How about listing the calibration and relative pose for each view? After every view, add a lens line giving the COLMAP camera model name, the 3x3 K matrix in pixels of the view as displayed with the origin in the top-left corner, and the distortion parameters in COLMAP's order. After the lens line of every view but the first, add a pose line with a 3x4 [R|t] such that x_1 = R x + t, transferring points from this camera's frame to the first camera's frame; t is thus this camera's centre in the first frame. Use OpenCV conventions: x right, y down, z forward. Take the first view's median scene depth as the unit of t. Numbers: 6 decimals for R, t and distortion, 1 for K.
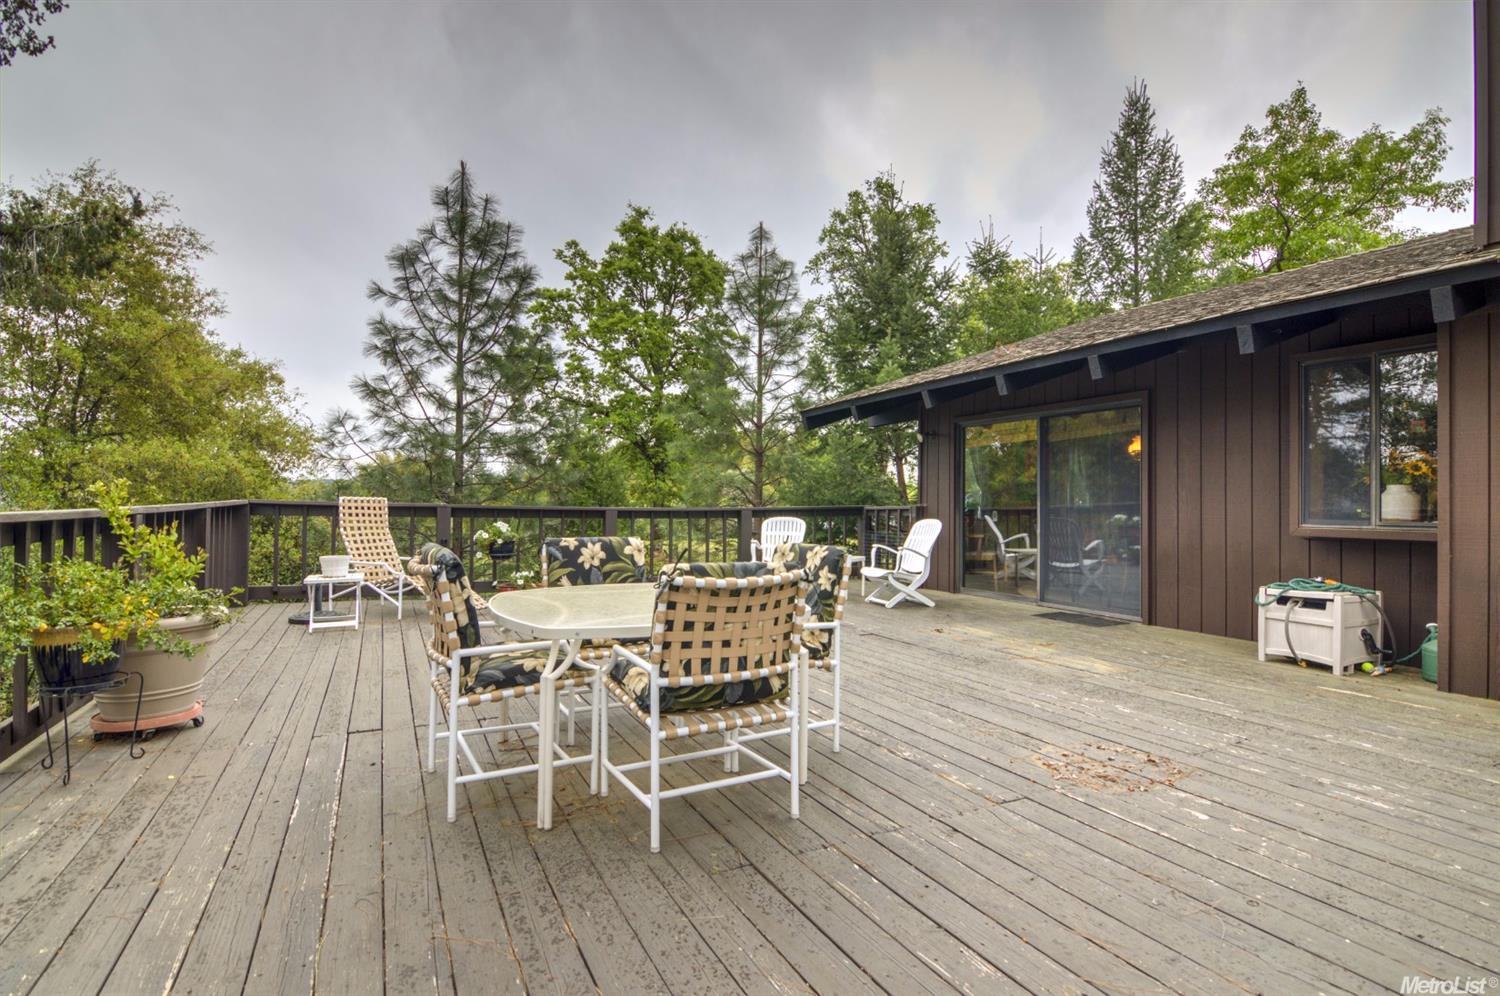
lens RADIAL K [[735.1, 0, 751.4], [0, 735.1, 498.3], [0, 0, 1]] dist [-0.002041, -0.000208]
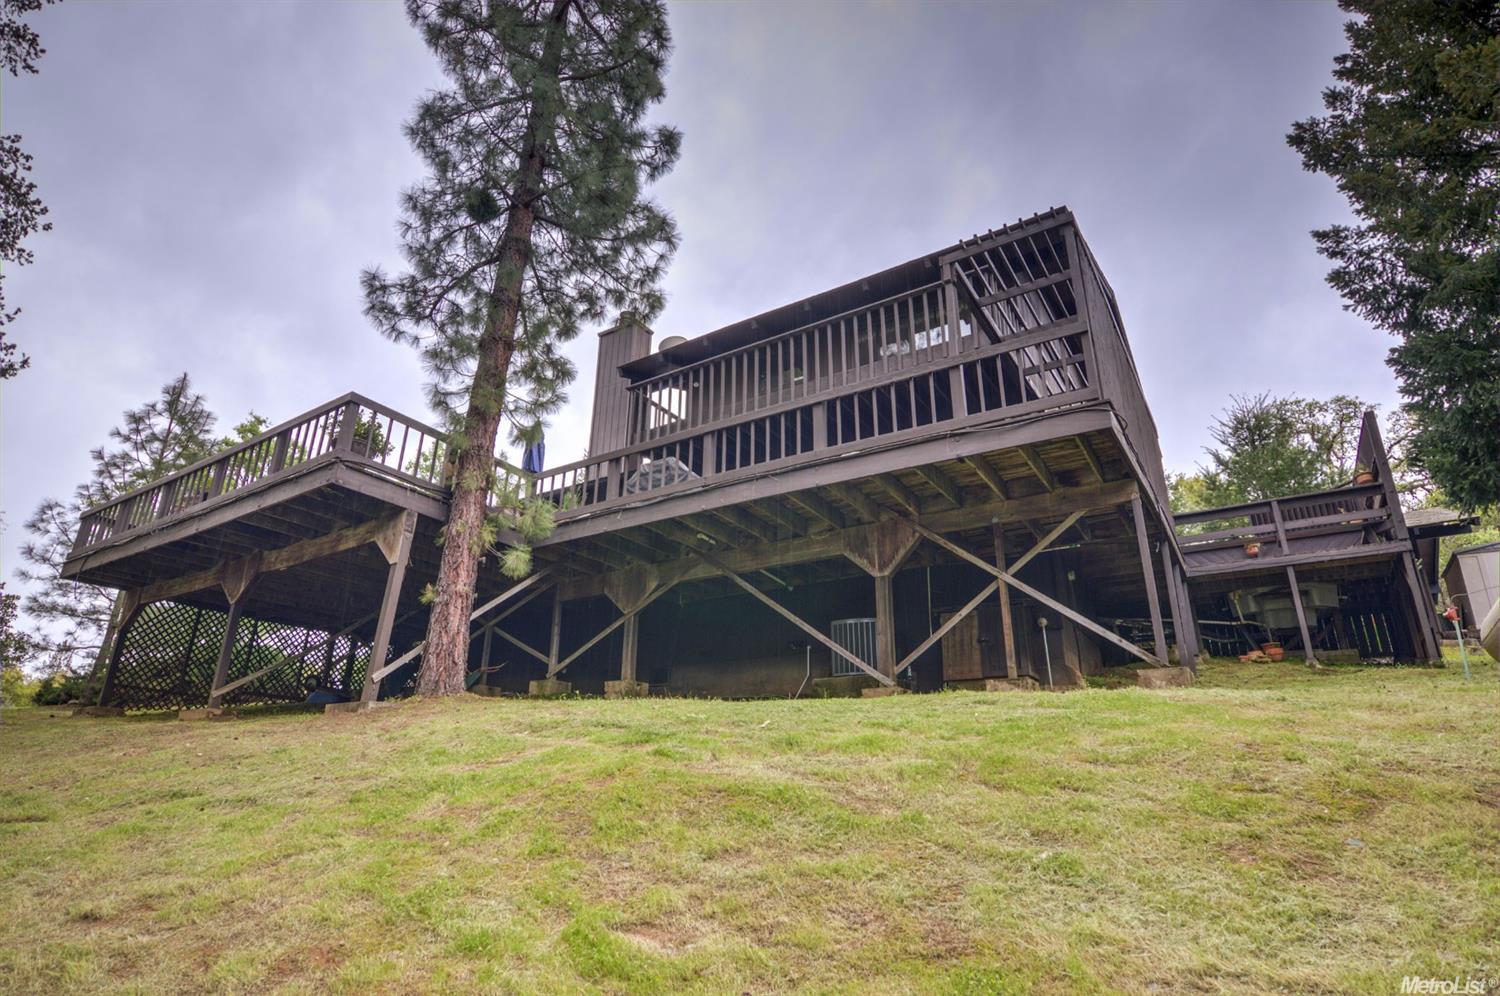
lens RADIAL K [[813.6, 0, 747.3], [0, 813.6, 499.9], [0, 0, 1]] dist [-0.001516, -0.000144]
pose [[0.865765, 0.176393, 0.468333, -0.106301], [-0.004882, 0.938756, -0.344548, 0.432318], [-0.500426, 0.296011, 0.813604, -1.030607]]
